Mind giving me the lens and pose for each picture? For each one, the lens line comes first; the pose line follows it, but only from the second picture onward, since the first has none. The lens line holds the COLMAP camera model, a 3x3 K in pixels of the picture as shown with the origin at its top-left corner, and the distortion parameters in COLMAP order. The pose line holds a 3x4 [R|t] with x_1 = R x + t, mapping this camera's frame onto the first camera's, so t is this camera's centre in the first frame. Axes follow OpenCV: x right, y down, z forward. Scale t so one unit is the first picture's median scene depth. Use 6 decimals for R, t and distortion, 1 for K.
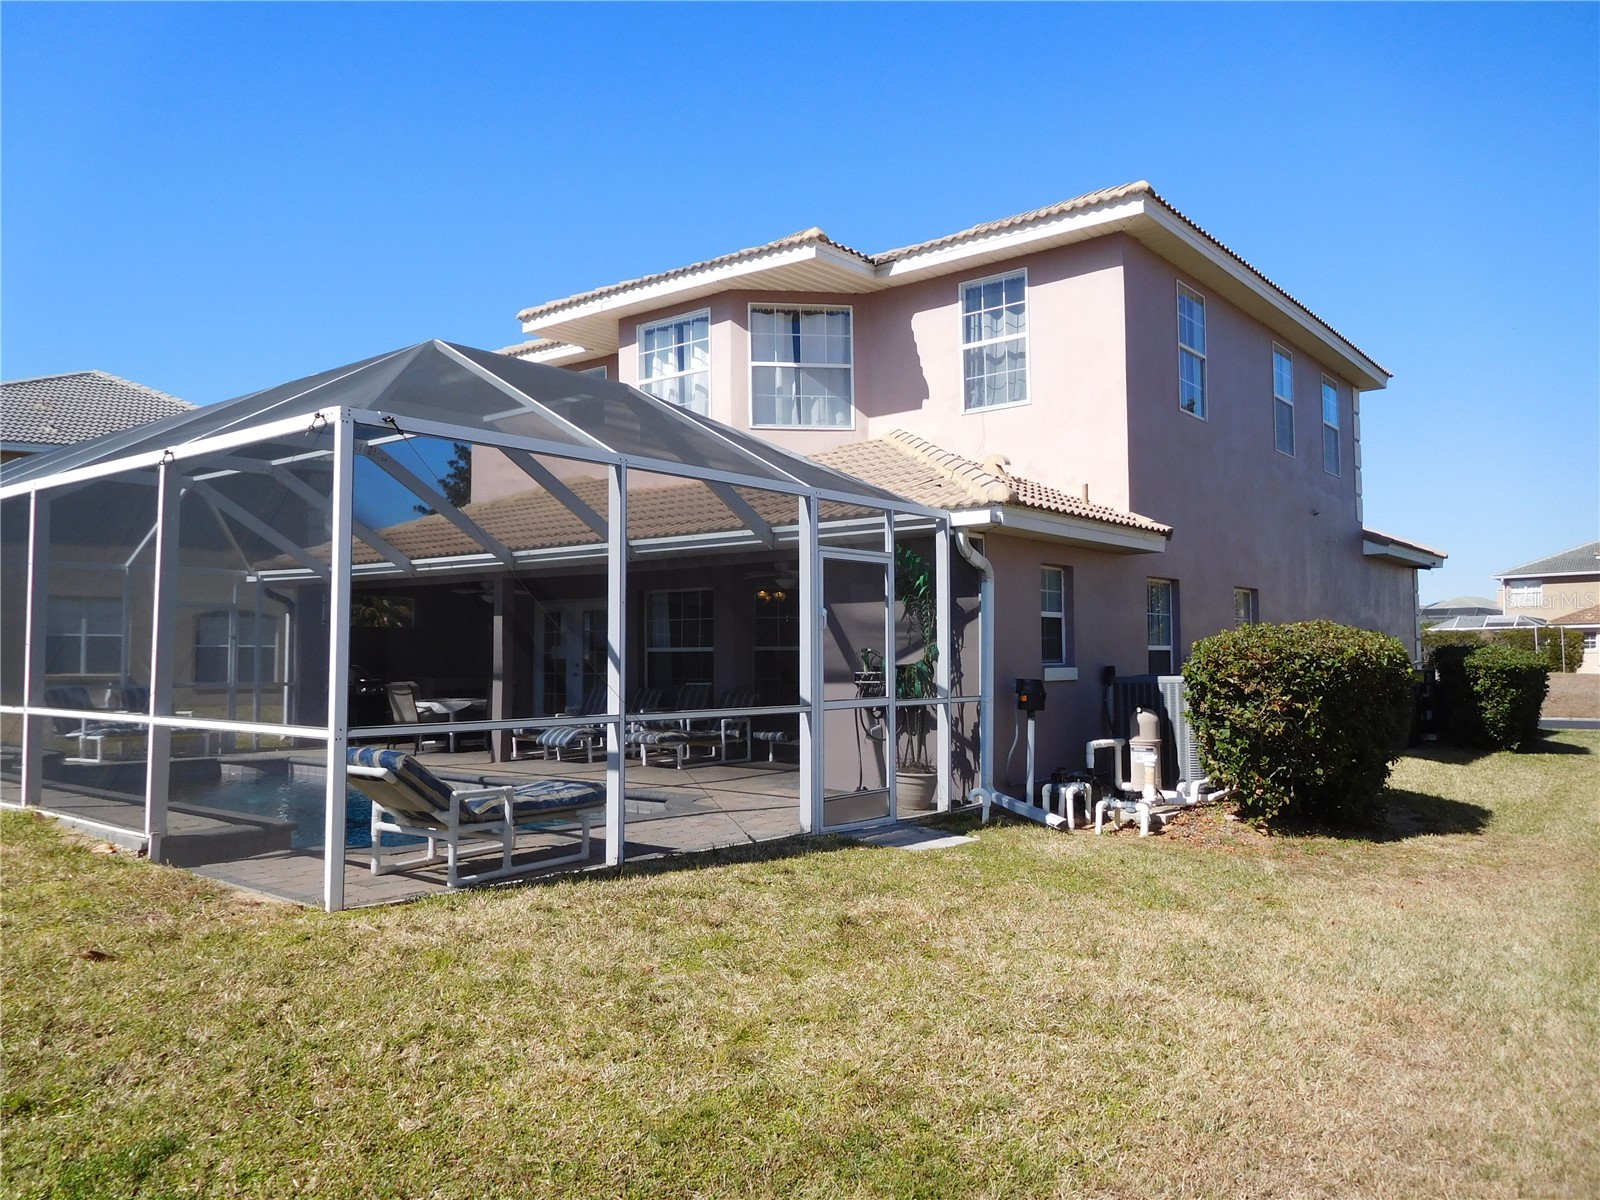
lens RADIAL K [[1174.8, 0, 800.0], [0, 1174.8, 600.0], [0, 0, 1]] dist [-0.000968, 0.001596]
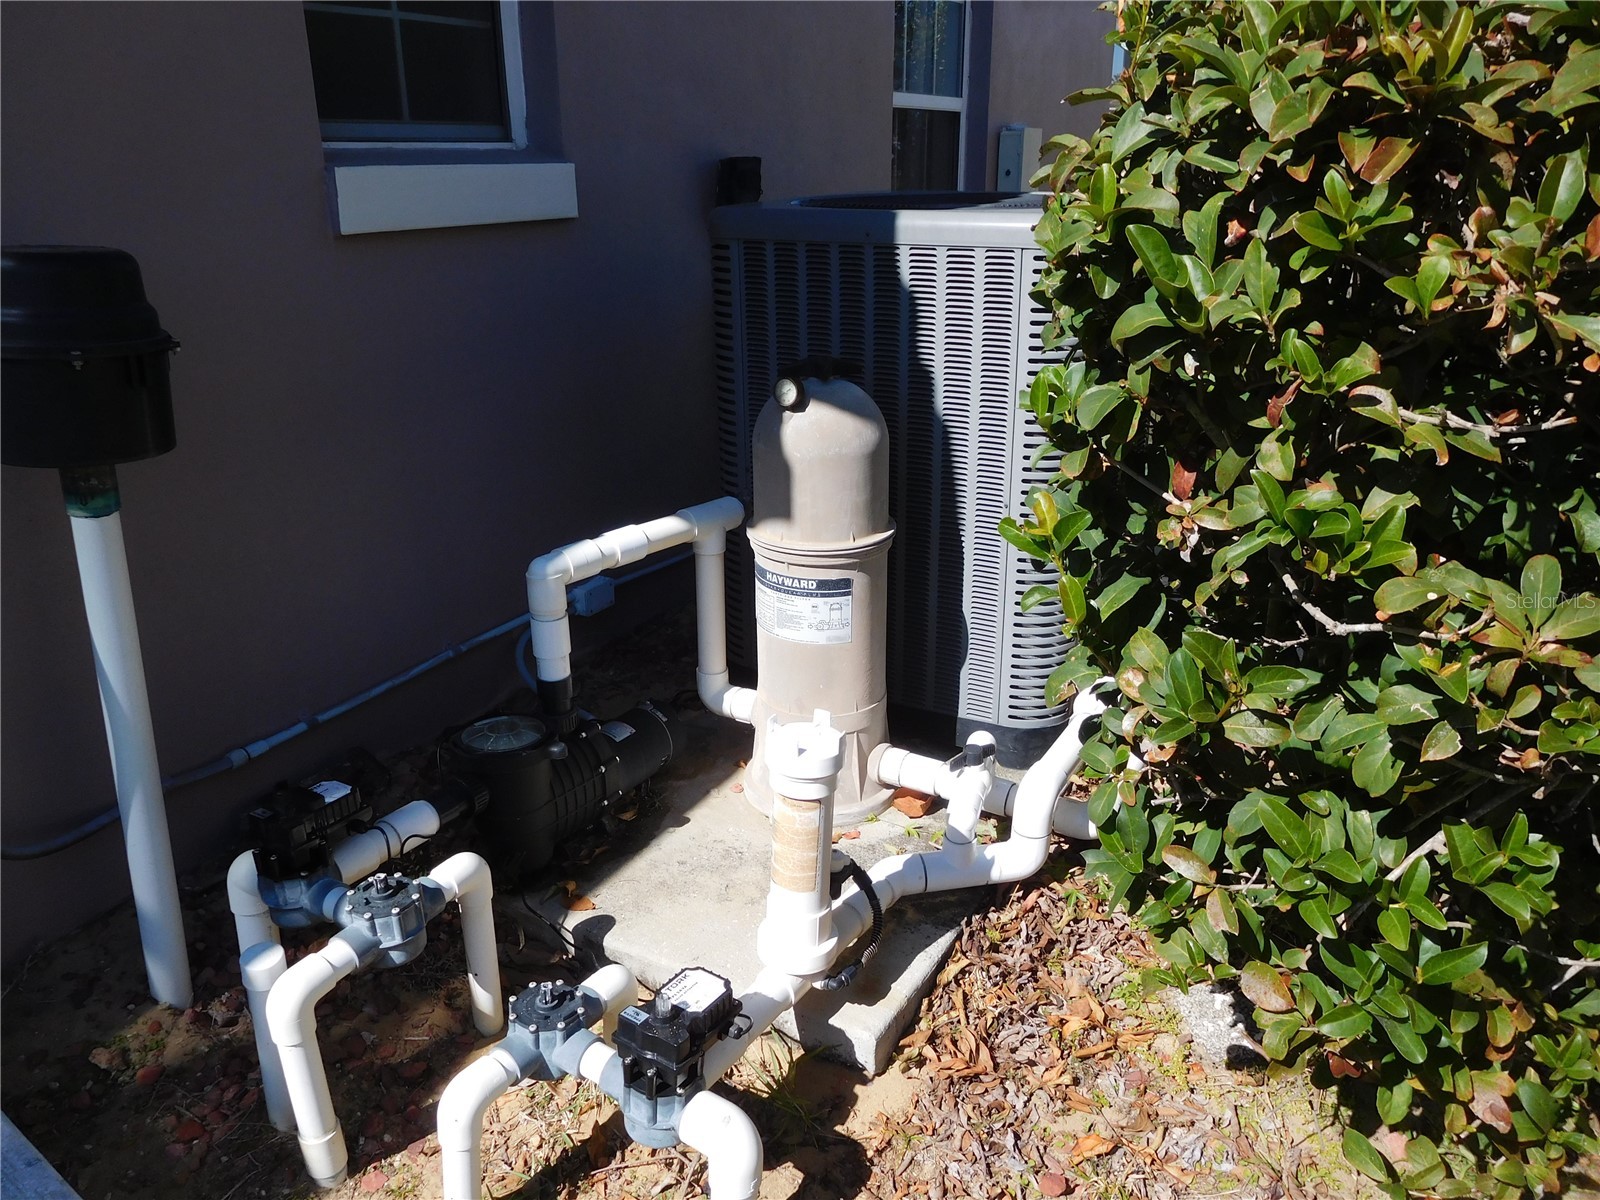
lens RADIAL K [[1192.1, 0, 800.0], [0, 1192.1, 600.0], [0, 0, 1]] dist [-0.021489, 0.004405]
pose [[0.983780, -0.058270, 0.169649, 0.254651], [-0.015165, 0.915363, 0.402344, 0.044789], [-0.178735, -0.398391, 0.899632, 0.807333]]
